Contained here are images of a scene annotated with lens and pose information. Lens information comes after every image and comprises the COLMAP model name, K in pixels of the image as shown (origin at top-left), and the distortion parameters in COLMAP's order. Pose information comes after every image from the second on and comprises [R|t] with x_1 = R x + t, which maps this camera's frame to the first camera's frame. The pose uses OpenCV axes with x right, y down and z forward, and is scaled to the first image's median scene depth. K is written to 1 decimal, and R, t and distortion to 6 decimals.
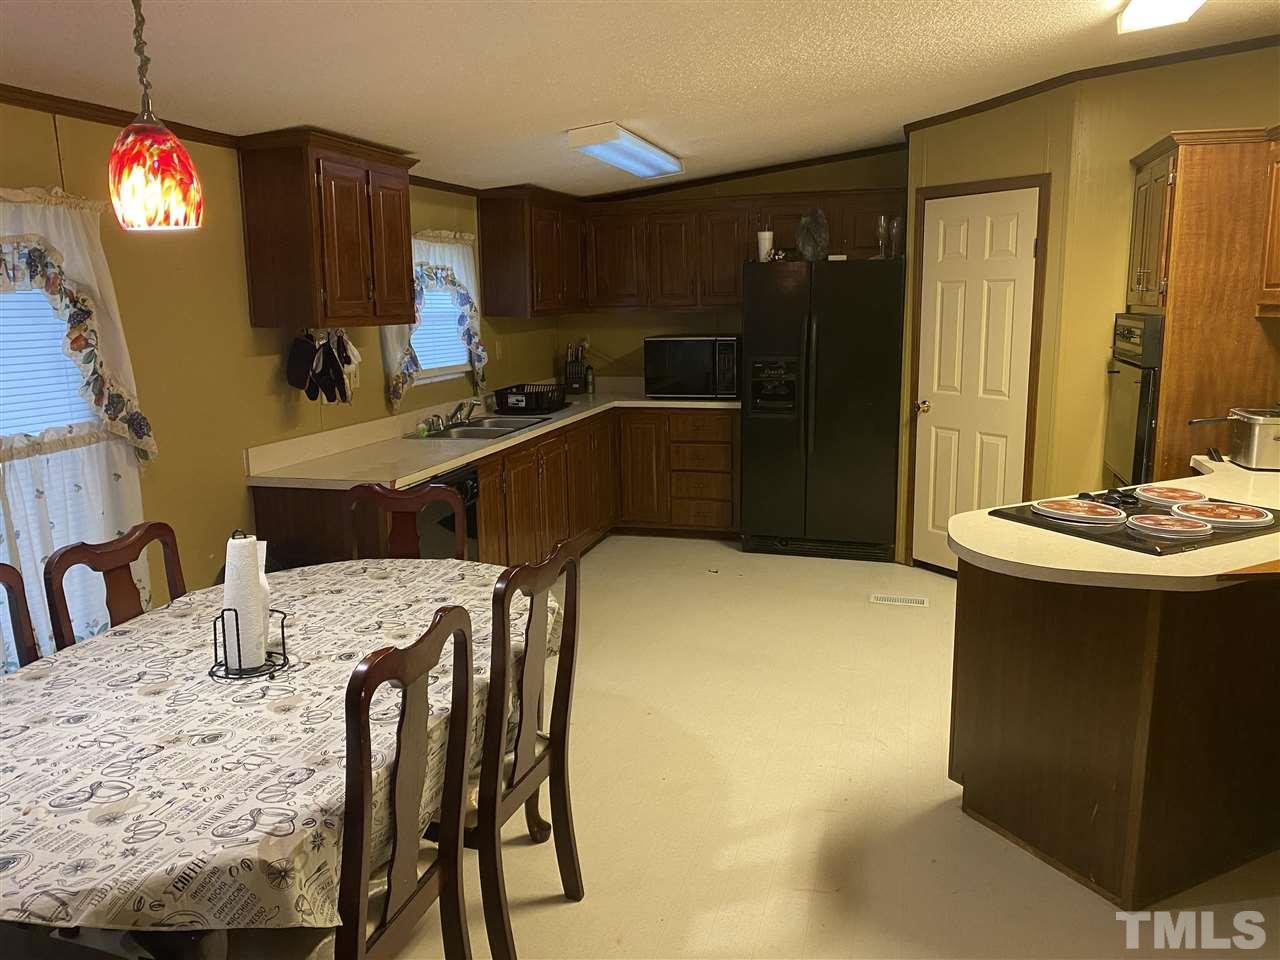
lens RADIAL K [[968.8, 0, 639.1], [0, 968.8, 479.2], [0, 0, 1]] dist [0.002541, 0.002502]
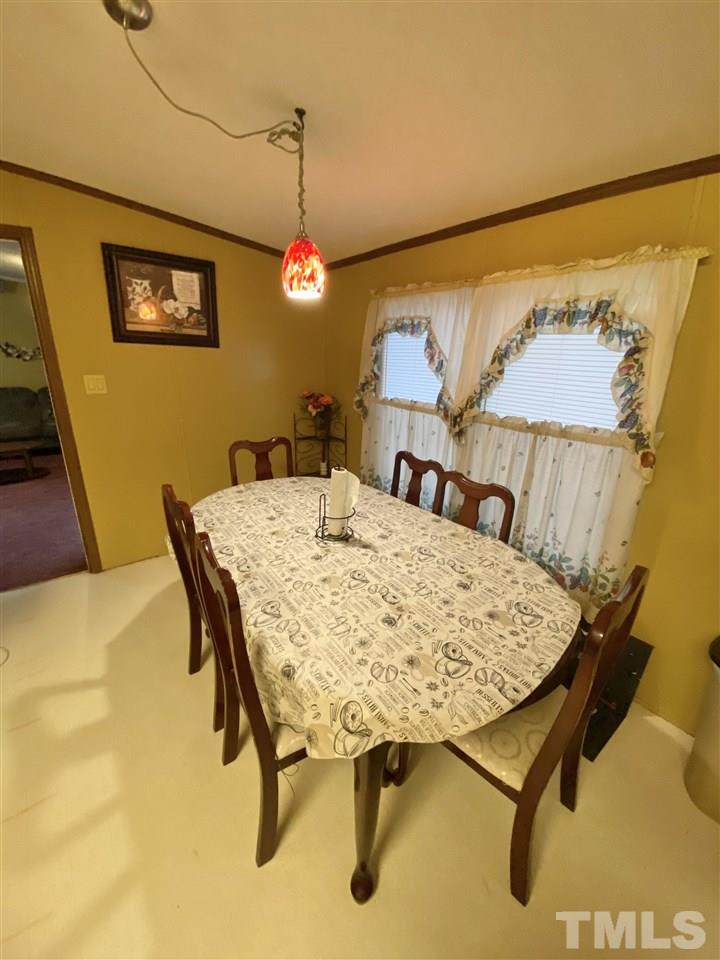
lens RADIAL K [[388.3, 0, 358.4], [0, 388.3, 476.4], [0, 0, 1]] dist [0.002286, 0.000020]
pose [[-0.600486, 0.233429, -0.764805, 0.101474], [-0.172327, 0.896192, 0.408832, -0.183578], [0.780845, 0.377295, -0.497925, 1.137403]]
